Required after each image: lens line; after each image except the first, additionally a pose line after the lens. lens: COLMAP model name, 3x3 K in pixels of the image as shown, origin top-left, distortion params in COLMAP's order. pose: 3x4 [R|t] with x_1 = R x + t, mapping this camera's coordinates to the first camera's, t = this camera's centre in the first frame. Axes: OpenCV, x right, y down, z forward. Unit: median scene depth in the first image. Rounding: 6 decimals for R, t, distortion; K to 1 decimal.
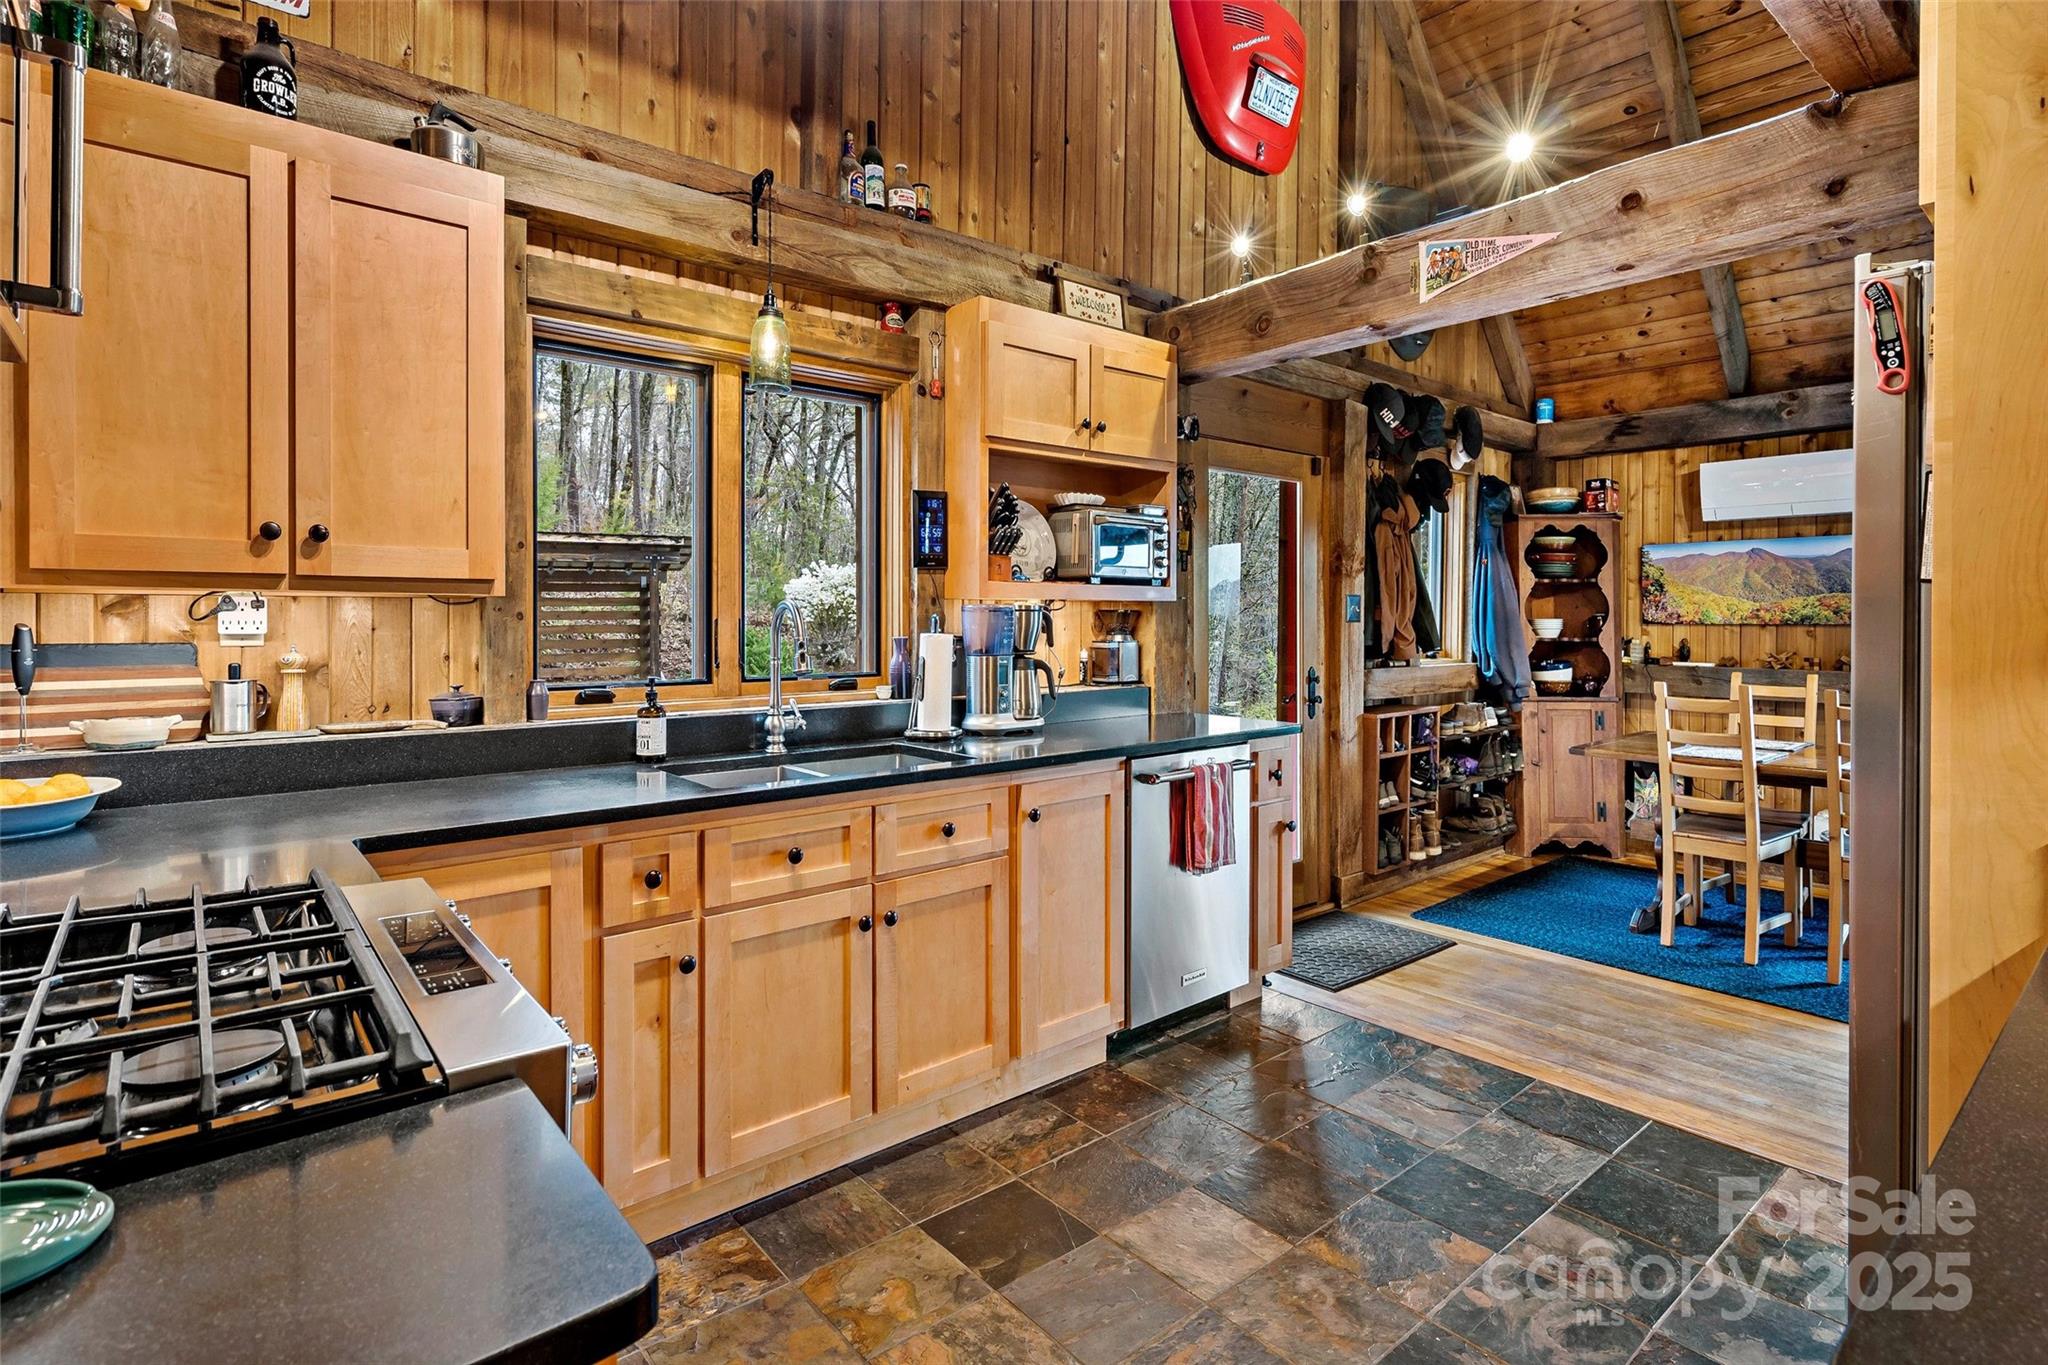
lens RADIAL K [[972.2, 0, 1030.5], [0, 972.2, 624.4], [0, 0, 1]] dist [0.000627, 0.000130]
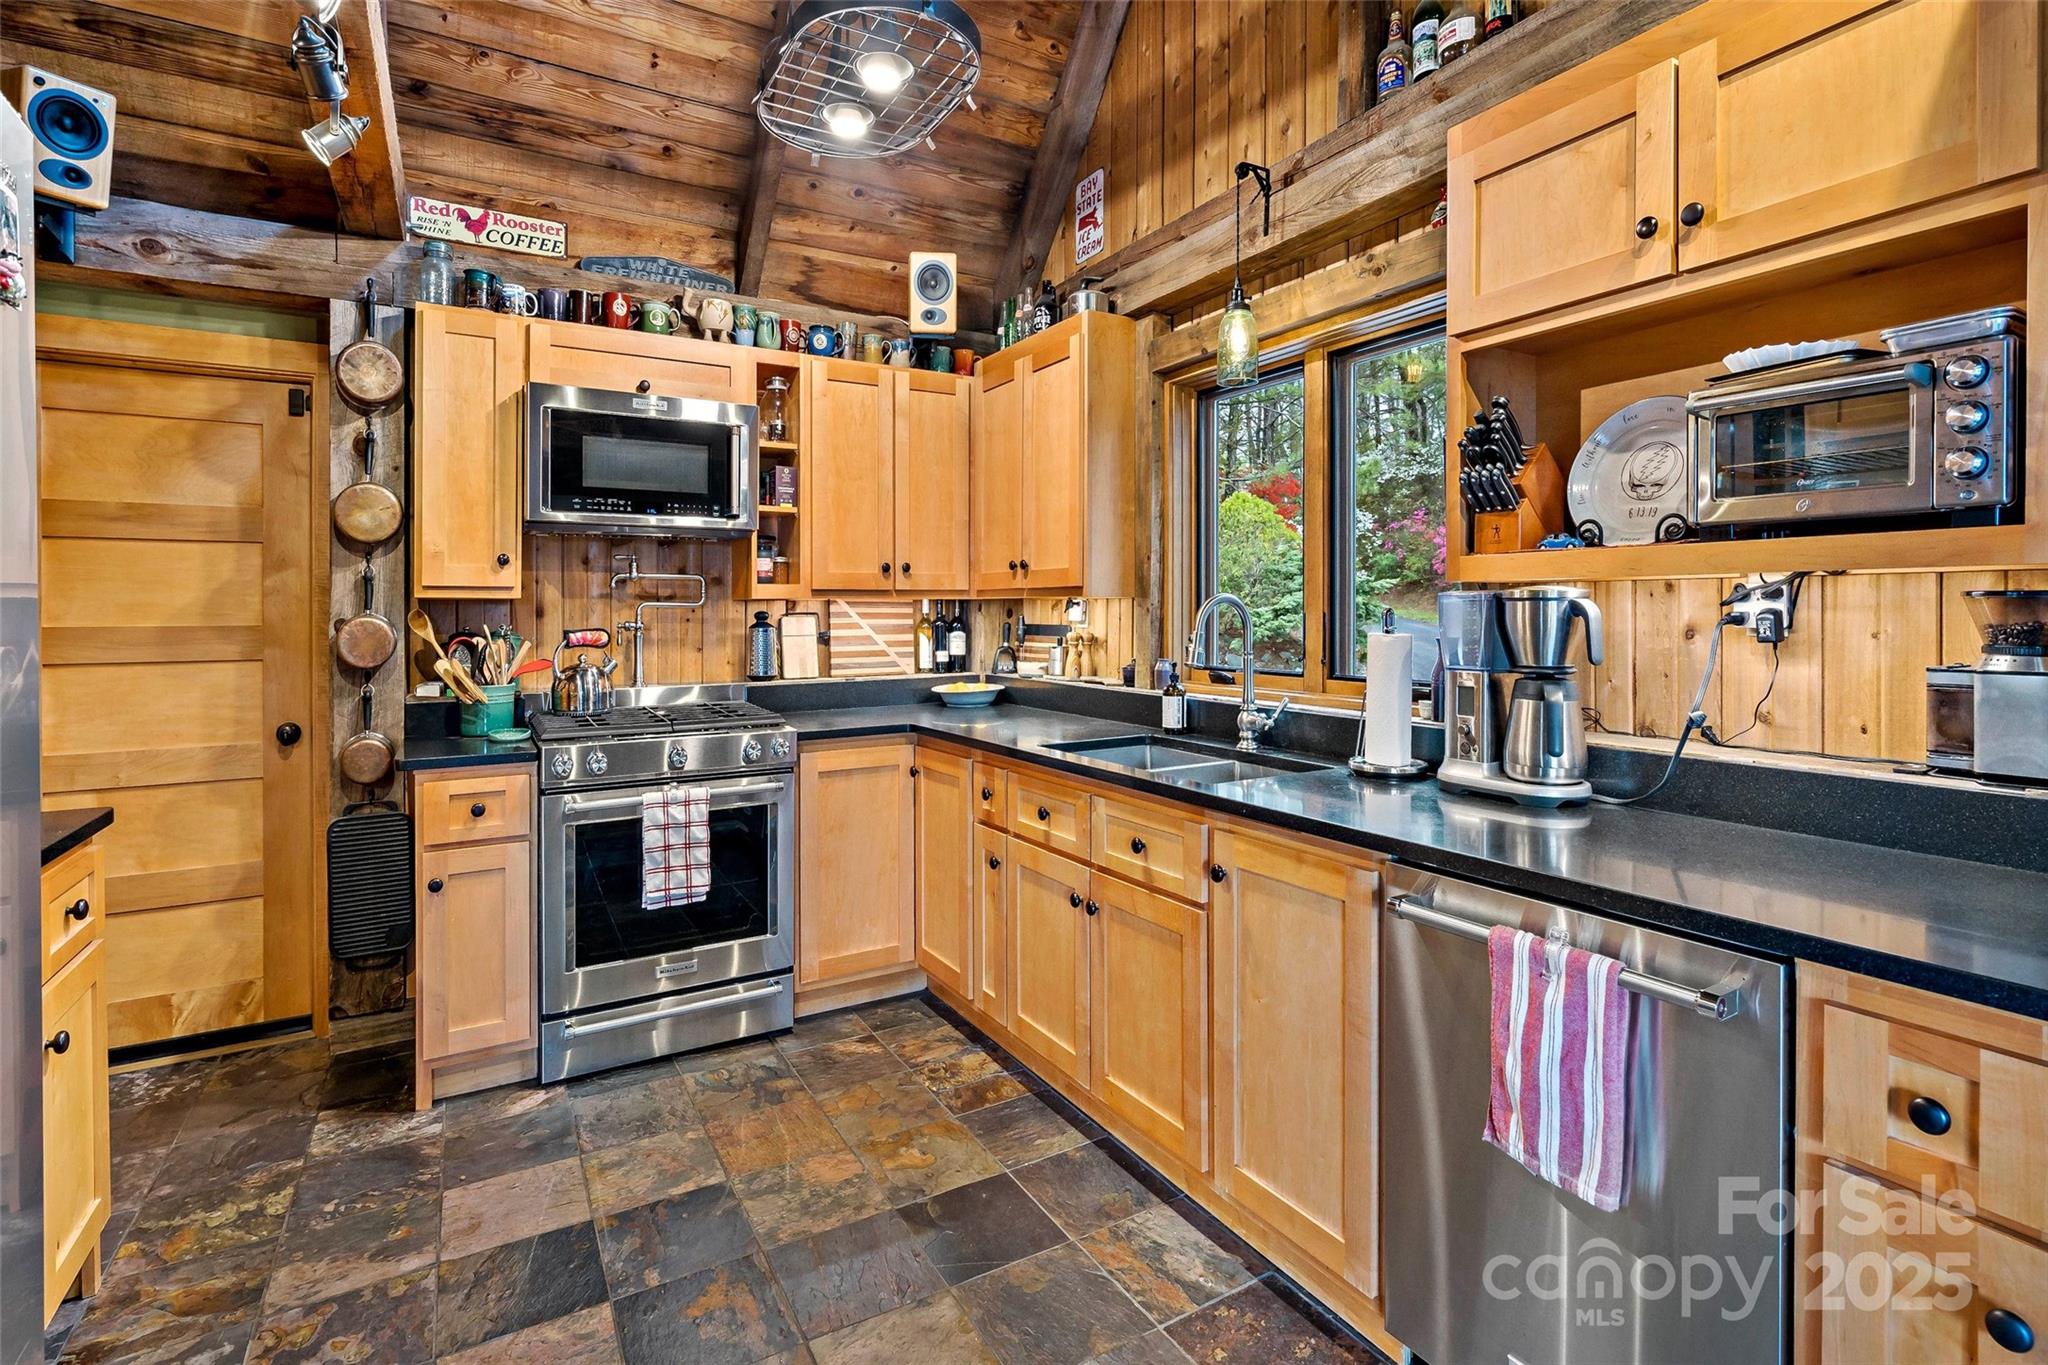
lens RADIAL K [[972.2, 0, 1046.7], [0, 972.2, 613.9], [0, 0, 1]] dist [0.000627, 0.000130]
pose [[-0.147889, 0.001093, -0.989003, 0.864588], [-0.005490, 0.999983, 0.001926, -0.006332], [0.988989, 0.005714, -0.147881, 1.098066]]
